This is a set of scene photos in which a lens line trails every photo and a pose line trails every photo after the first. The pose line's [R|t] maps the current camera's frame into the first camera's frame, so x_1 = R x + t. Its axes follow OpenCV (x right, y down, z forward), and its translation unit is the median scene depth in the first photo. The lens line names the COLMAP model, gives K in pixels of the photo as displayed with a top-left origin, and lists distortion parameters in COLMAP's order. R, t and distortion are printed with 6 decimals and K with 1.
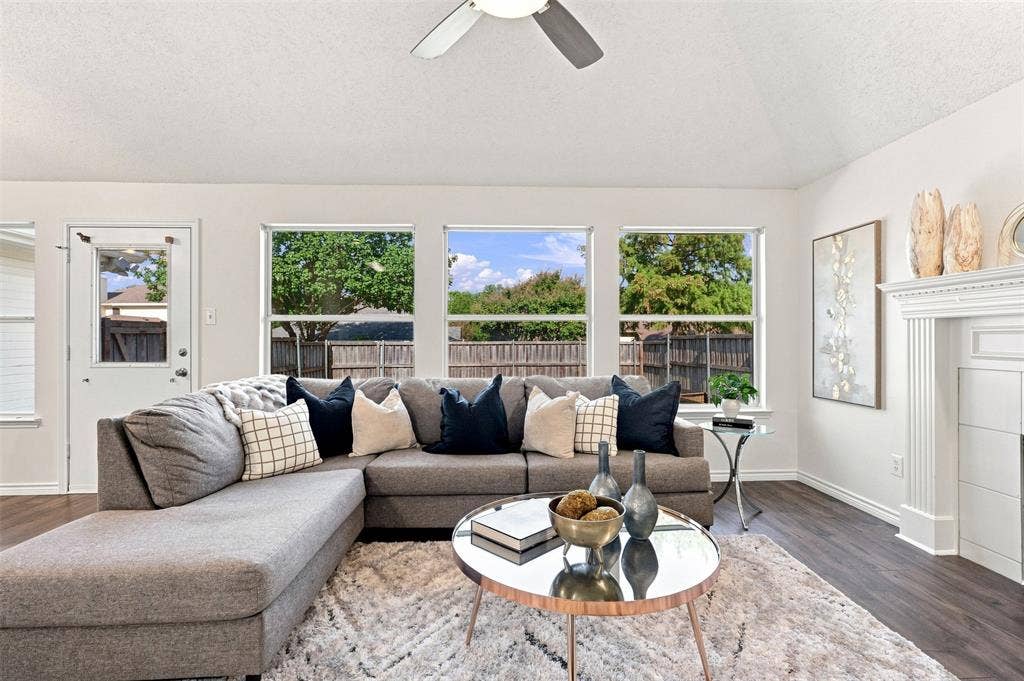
lens RADIAL K [[473.9, 0, 512.0], [0, 473.9, 340.5], [0, 0, 1]] dist [0.002875, 0.000314]
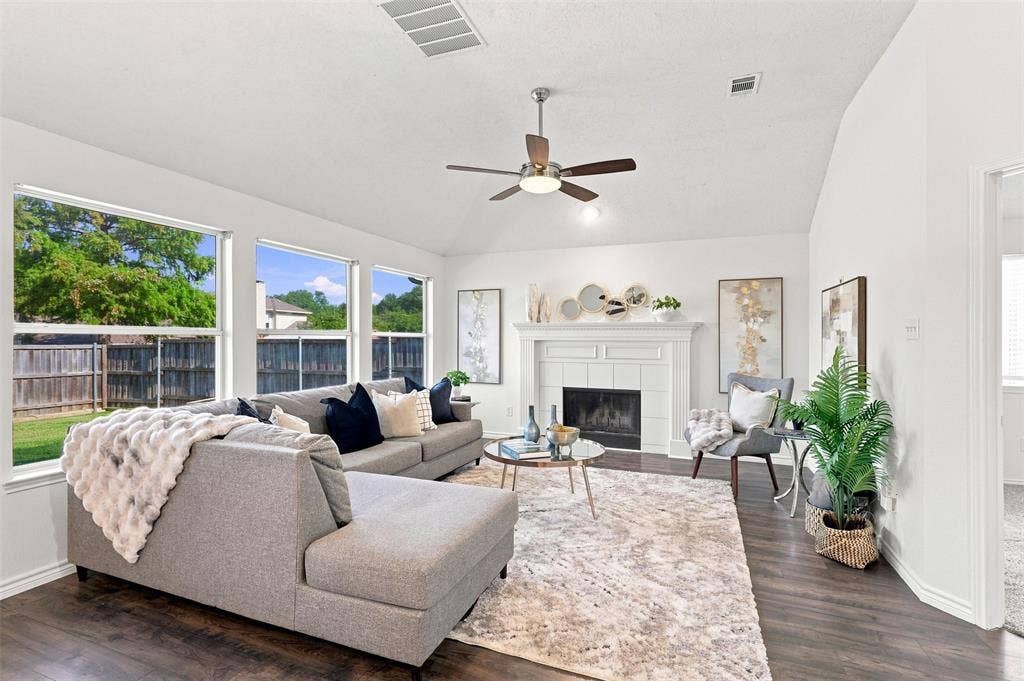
lens RADIAL K [[473.9, 0, 512.0], [0, 473.9, 340.5], [0, 0, 1]] dist [0.002875, 0.000314]
pose [[0.417094, -0.001218, 0.908862, -0.866207], [-0.000365, 0.999999, 0.001508, -0.035401], [-0.908863, -0.000961, 0.417093, 0.115081]]
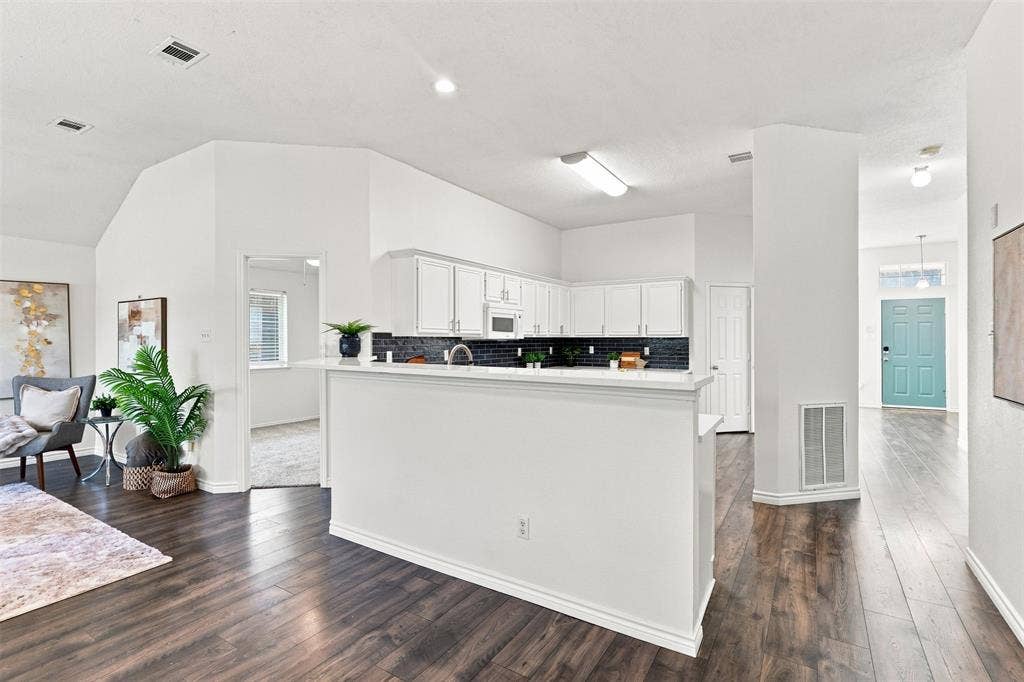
lens RADIAL K [[473.9, 0, 512.0], [0, 473.9, 341.0], [0, 0, 1]] dist [0.002875, 0.000314]
pose [[-0.817161, 0.001319, 0.576408, -1.568377], [0.006406, 0.999956, 0.006794, -0.044035], [-0.576374, 0.009245, -0.817134, 0.589675]]
